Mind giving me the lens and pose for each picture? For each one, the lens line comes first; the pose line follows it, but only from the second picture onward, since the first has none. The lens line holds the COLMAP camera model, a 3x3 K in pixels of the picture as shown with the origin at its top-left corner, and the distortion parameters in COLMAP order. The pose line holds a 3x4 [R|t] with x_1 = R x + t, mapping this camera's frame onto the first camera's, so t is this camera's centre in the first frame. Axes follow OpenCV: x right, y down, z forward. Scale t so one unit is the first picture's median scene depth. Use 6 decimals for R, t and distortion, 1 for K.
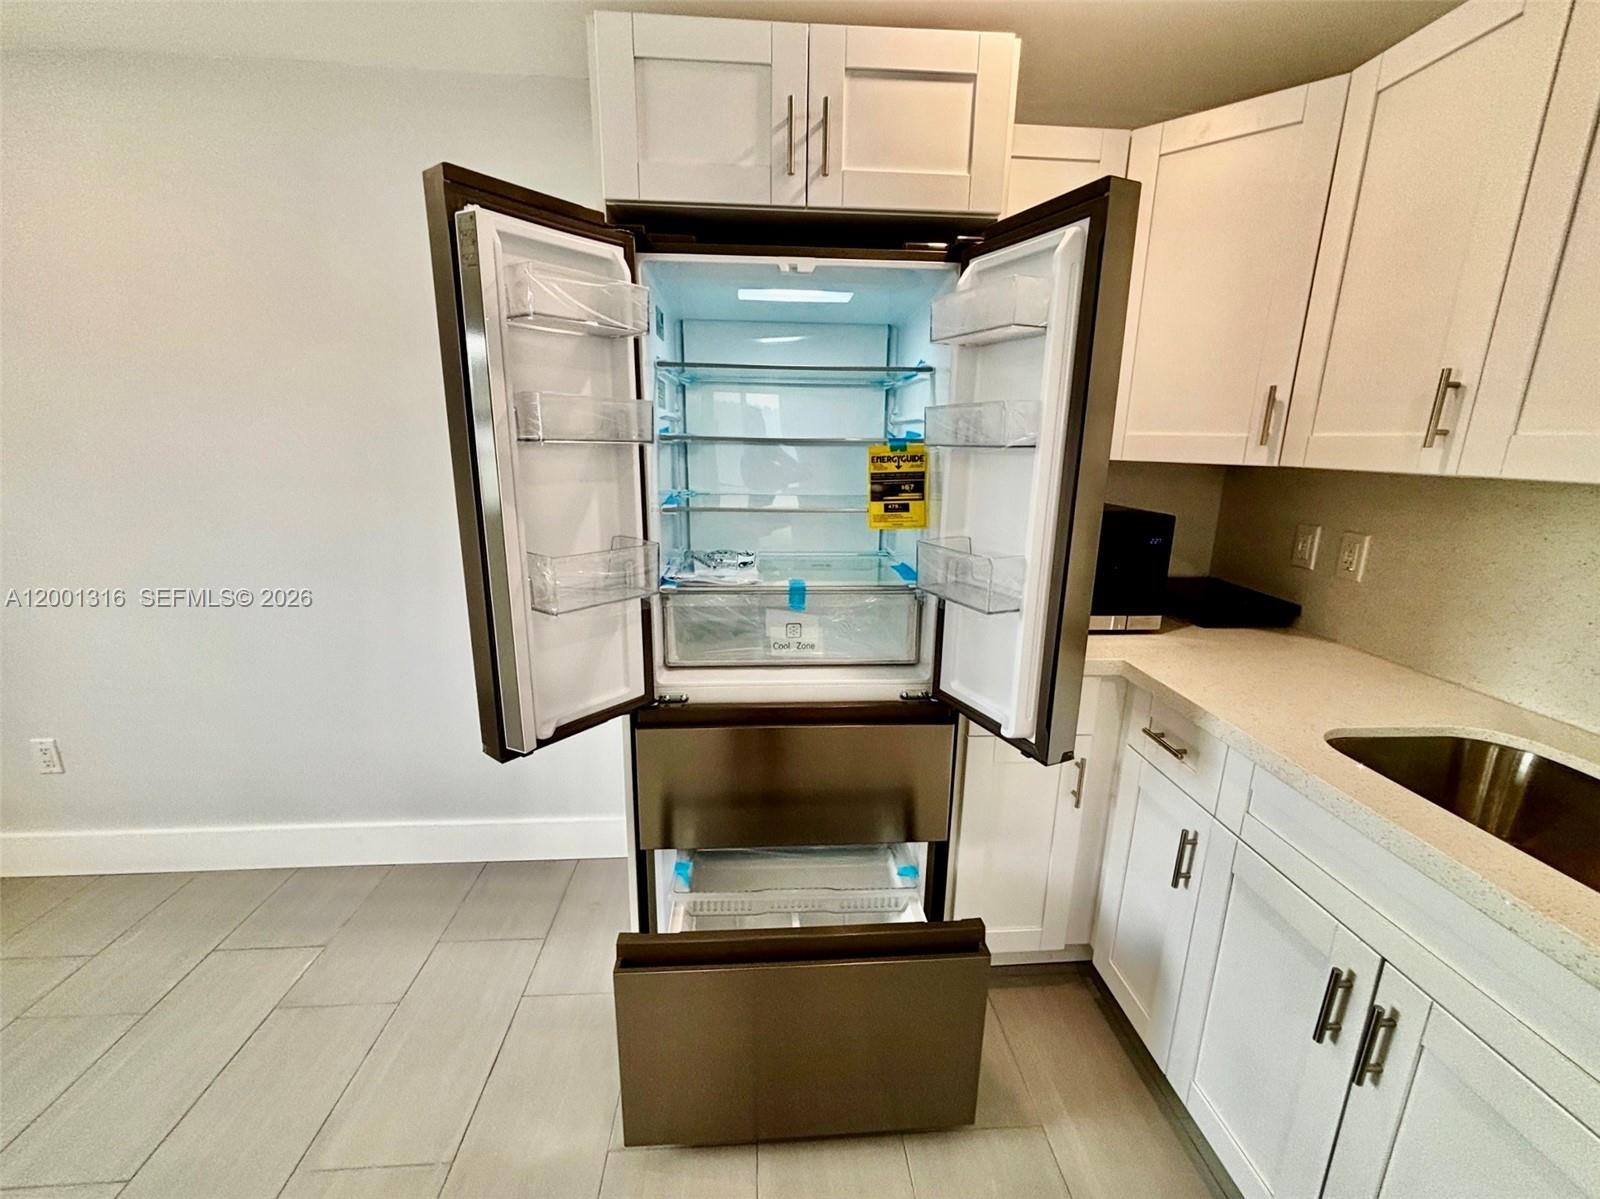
lens RADIAL K [[670.4, 0, 800.0], [0, 670.4, 599.5], [0, 0, 1]] dist [-0.014150, 0.000182]
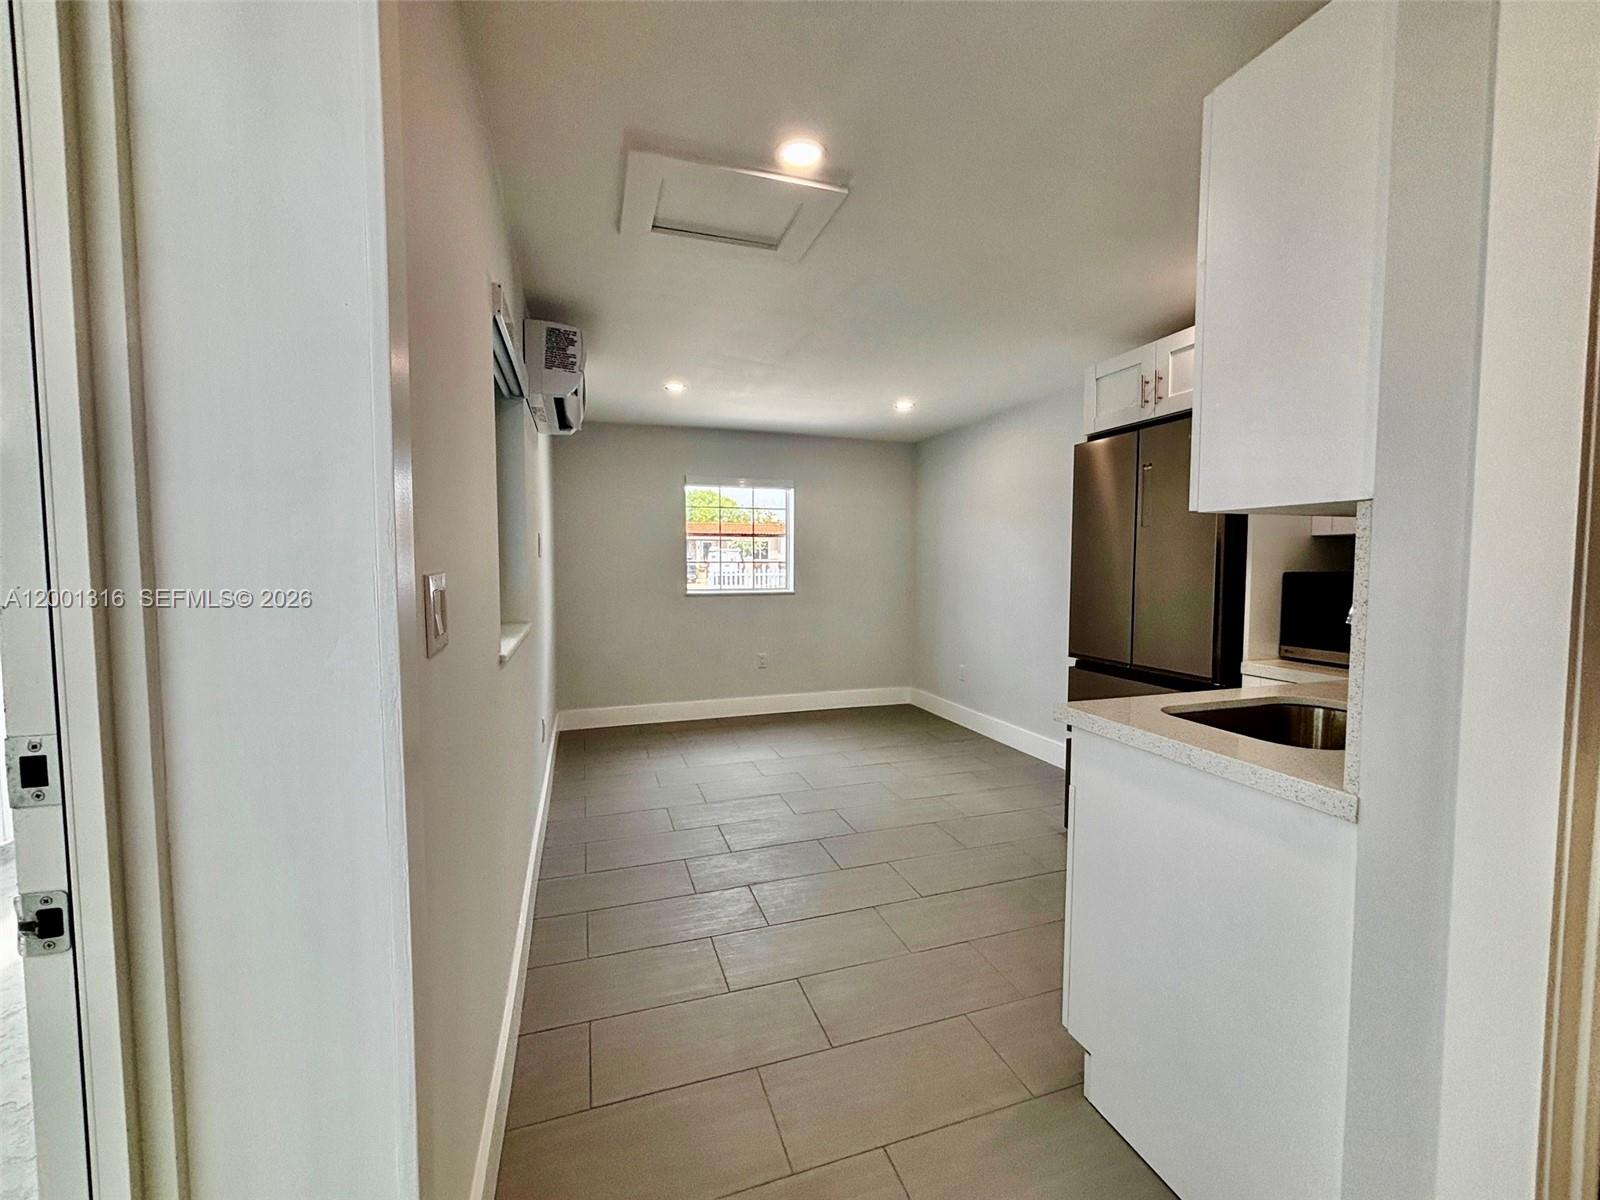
lens RADIAL K [[651.2, 0, 810.3], [0, 651.2, 600.2], [0, 0, 1]] dist [0.008557, 0.000033]
pose [[0.266451, 0.040554, -0.962995, 1.834319], [-0.228553, 0.973277, -0.022252, 0.272553], [0.936359, 0.226024, 0.268600, -0.450415]]
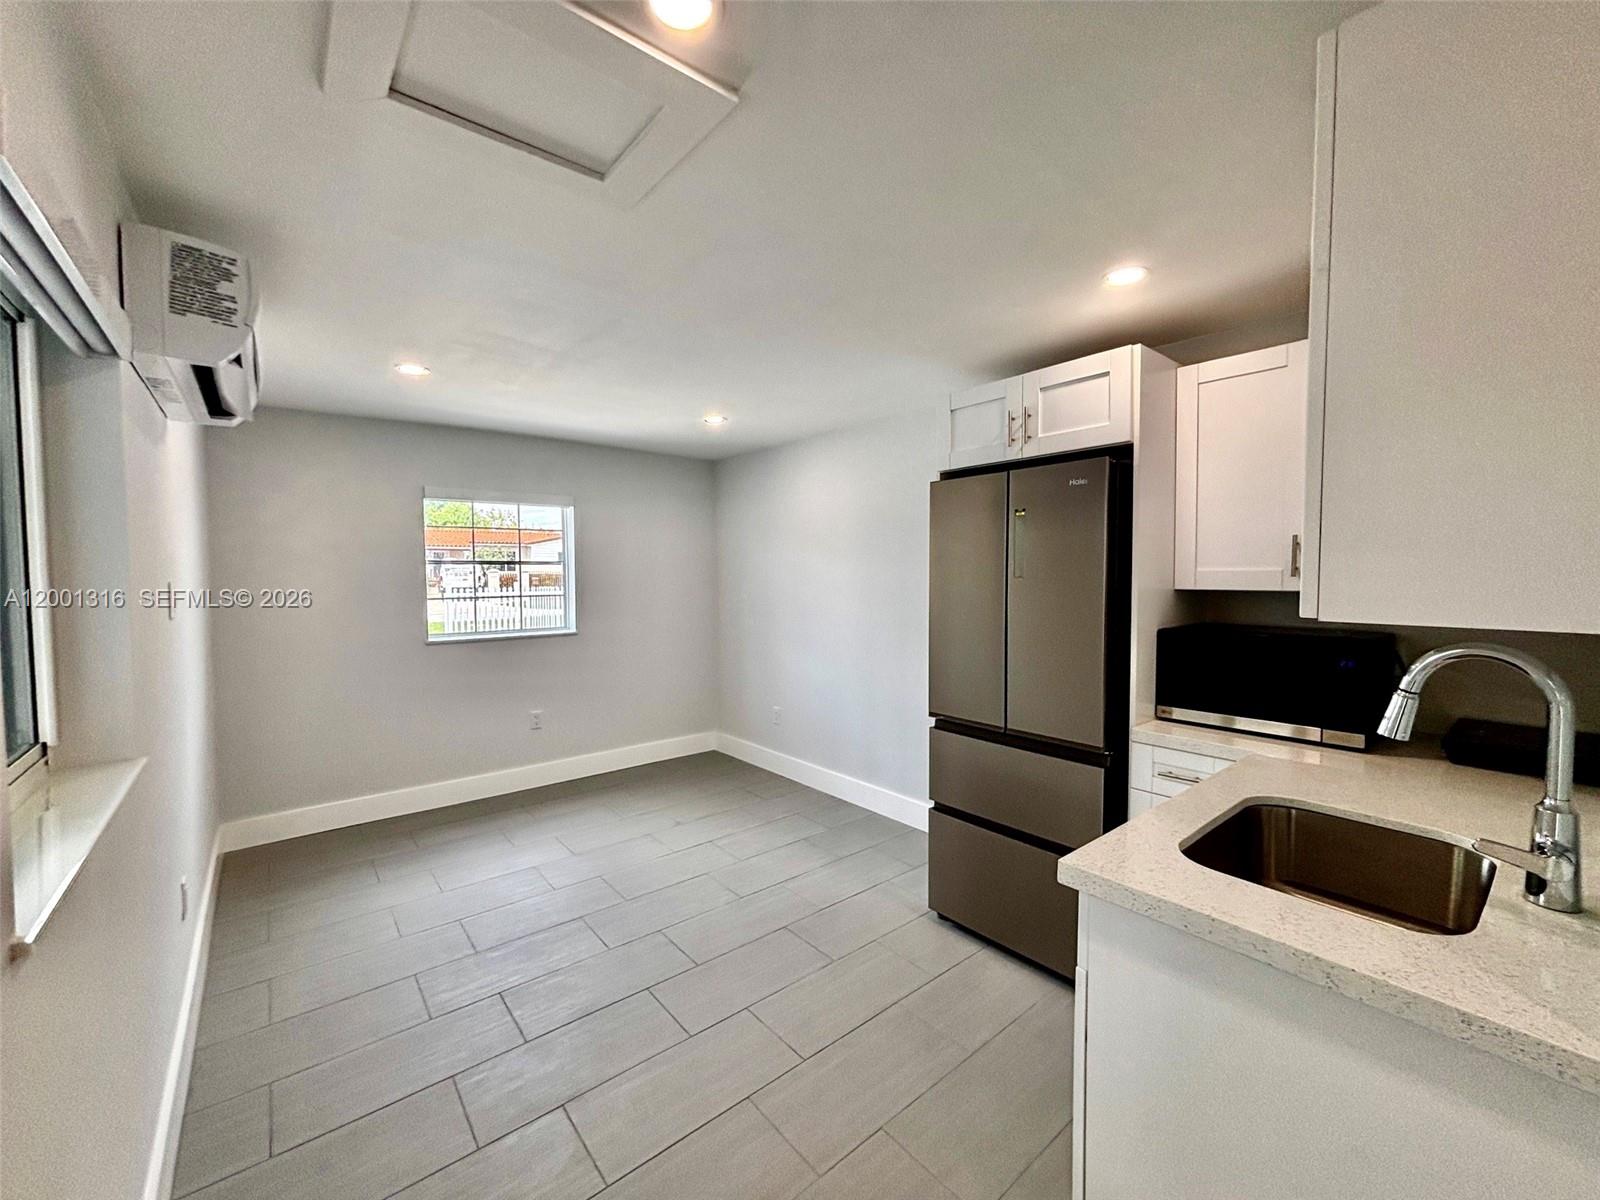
lens RADIAL K [[642.4, 0, 800.0], [0, 642.4, 600.0], [0, 0, 1]] dist [0.001687, 0.000408]
pose [[0.587621, 0.021800, -0.808843, 1.215556], [-0.183419, 0.977203, -0.106916, 0.128737], [0.788073, 0.211183, 0.578223, -0.509826]]
